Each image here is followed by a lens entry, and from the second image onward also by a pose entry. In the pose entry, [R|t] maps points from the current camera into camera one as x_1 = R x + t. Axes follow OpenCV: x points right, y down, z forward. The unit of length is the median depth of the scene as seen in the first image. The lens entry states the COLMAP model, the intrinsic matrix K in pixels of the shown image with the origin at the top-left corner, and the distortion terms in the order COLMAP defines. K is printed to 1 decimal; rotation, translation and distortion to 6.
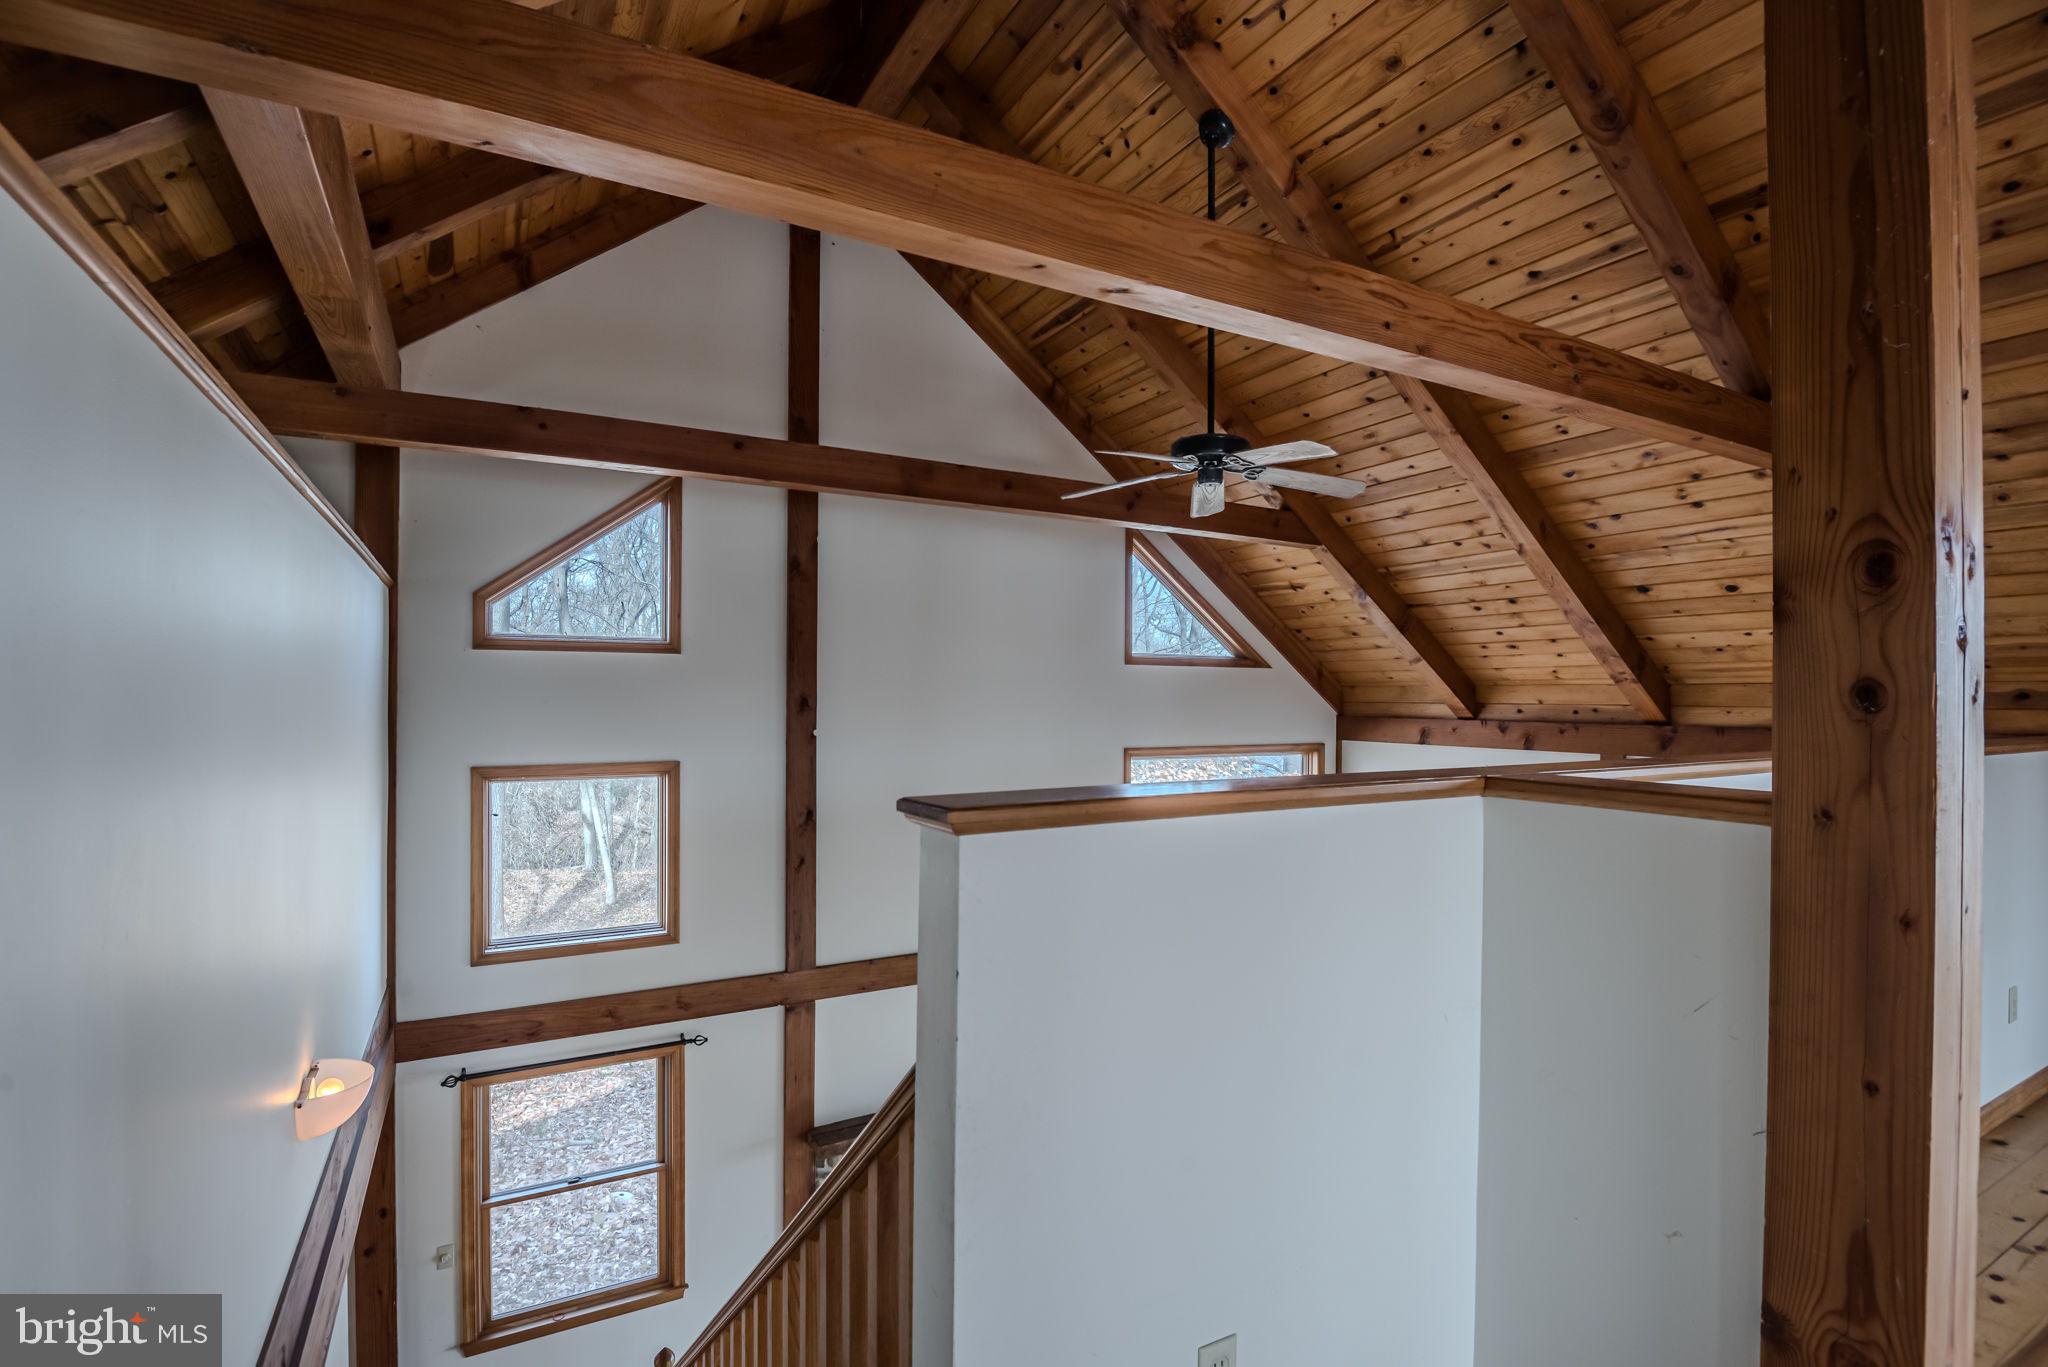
lens RADIAL K [[952.9, 0, 1018.3], [0, 952.9, 694.7], [0, 0, 1]] dist [-0.002630, -0.013613]
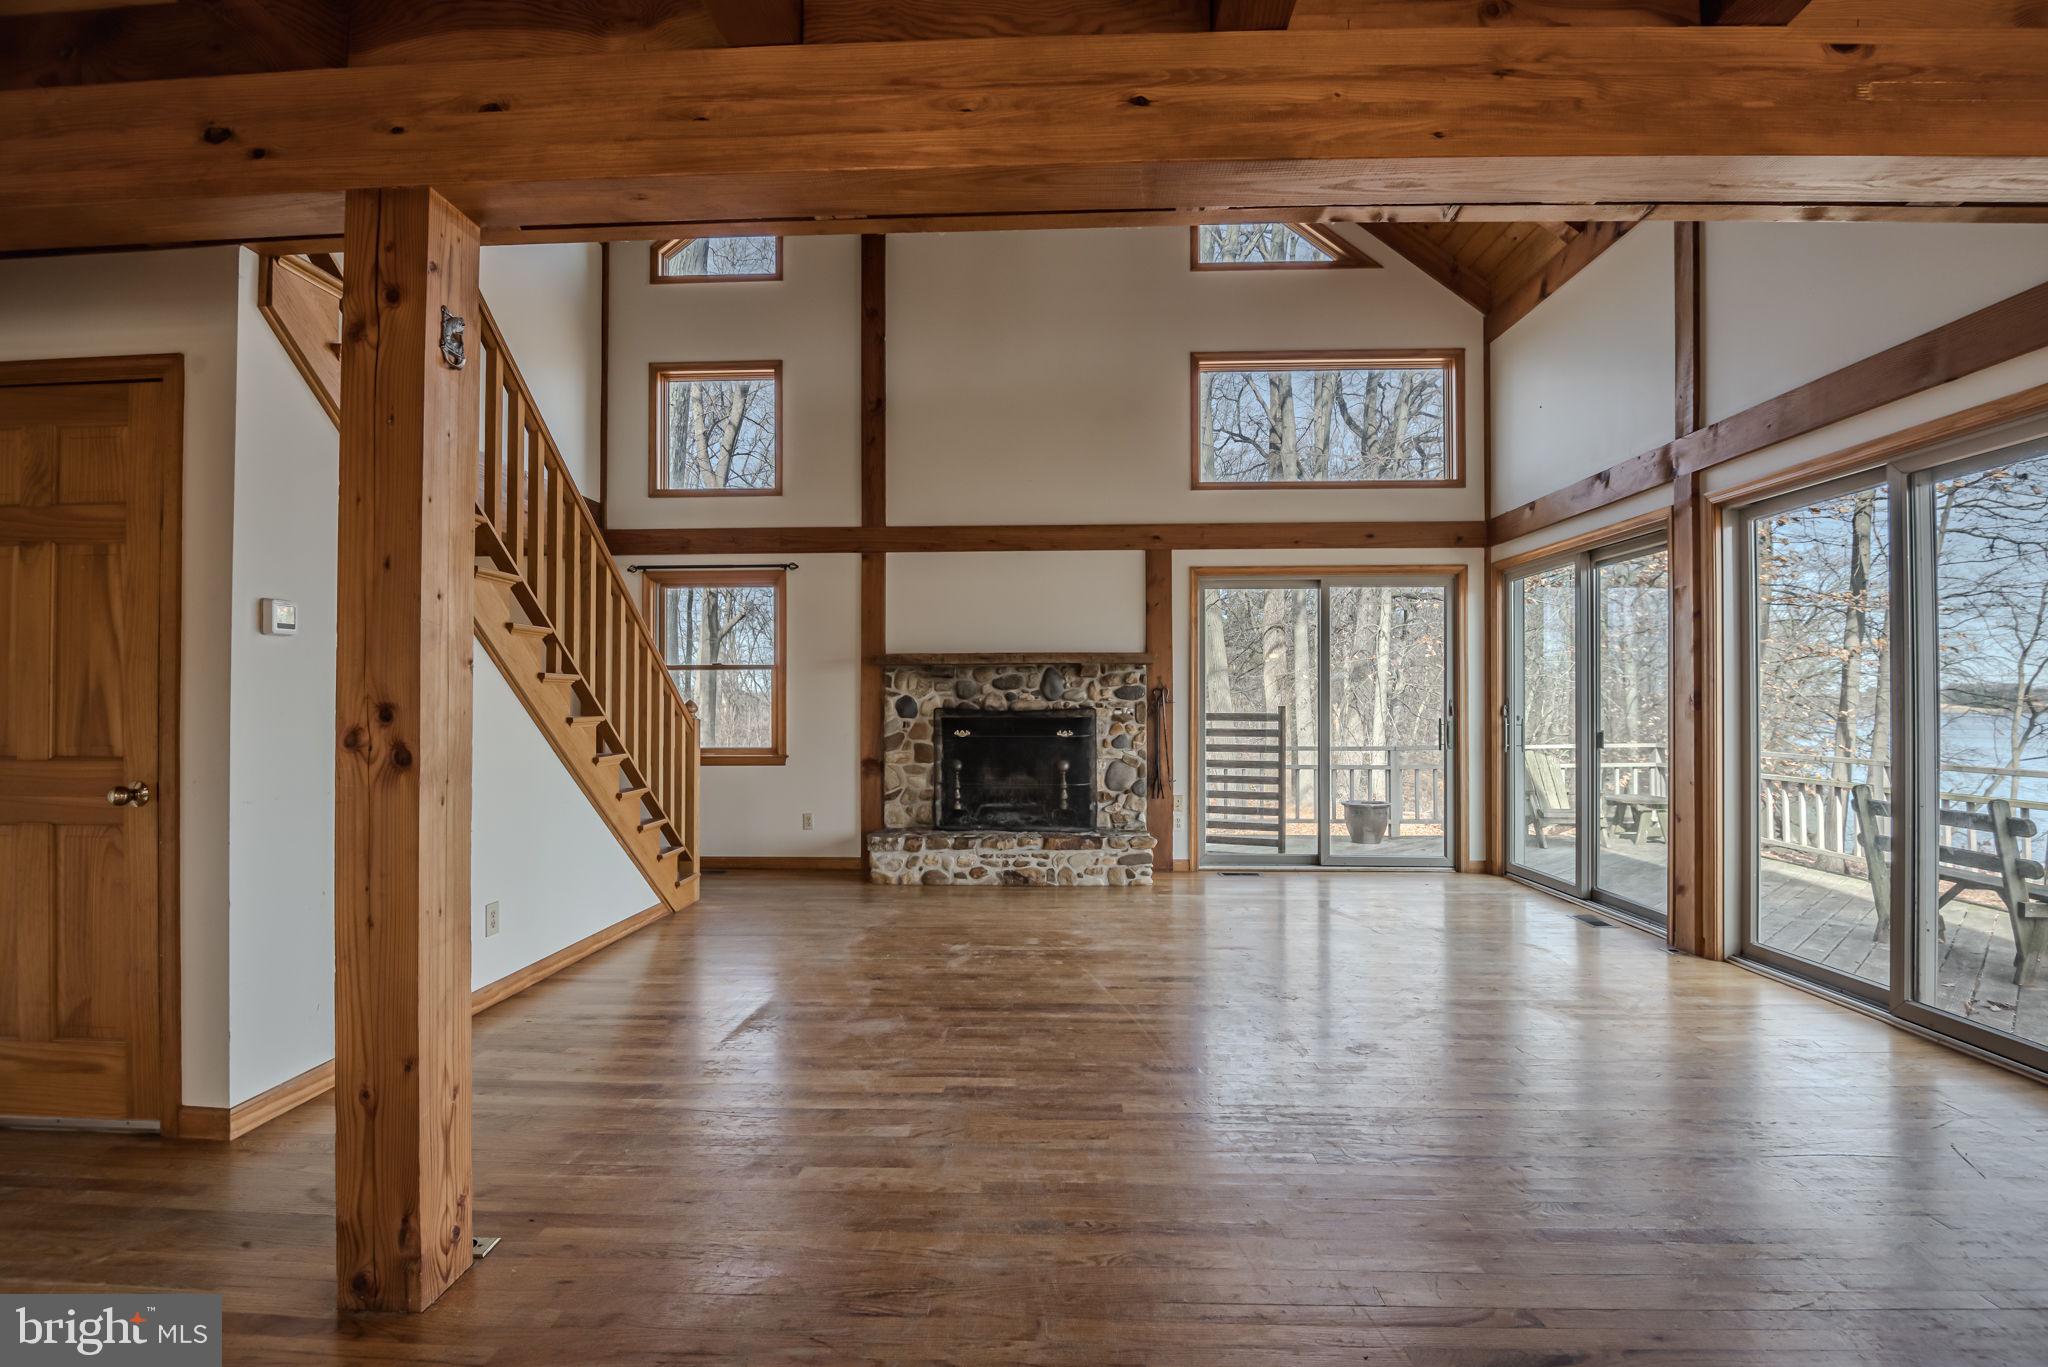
lens RADIAL K [[952.9, 0, 1018.3], [0, 952.9, 694.7], [0, 0, 1]] dist [-0.002630, -0.013613]
pose [[0.851234, -0.011362, -0.524664, 0.597634], [0.005961, 0.999910, -0.011984, 0.534656], [0.524753, 0.007074, 0.851225, 0.034466]]
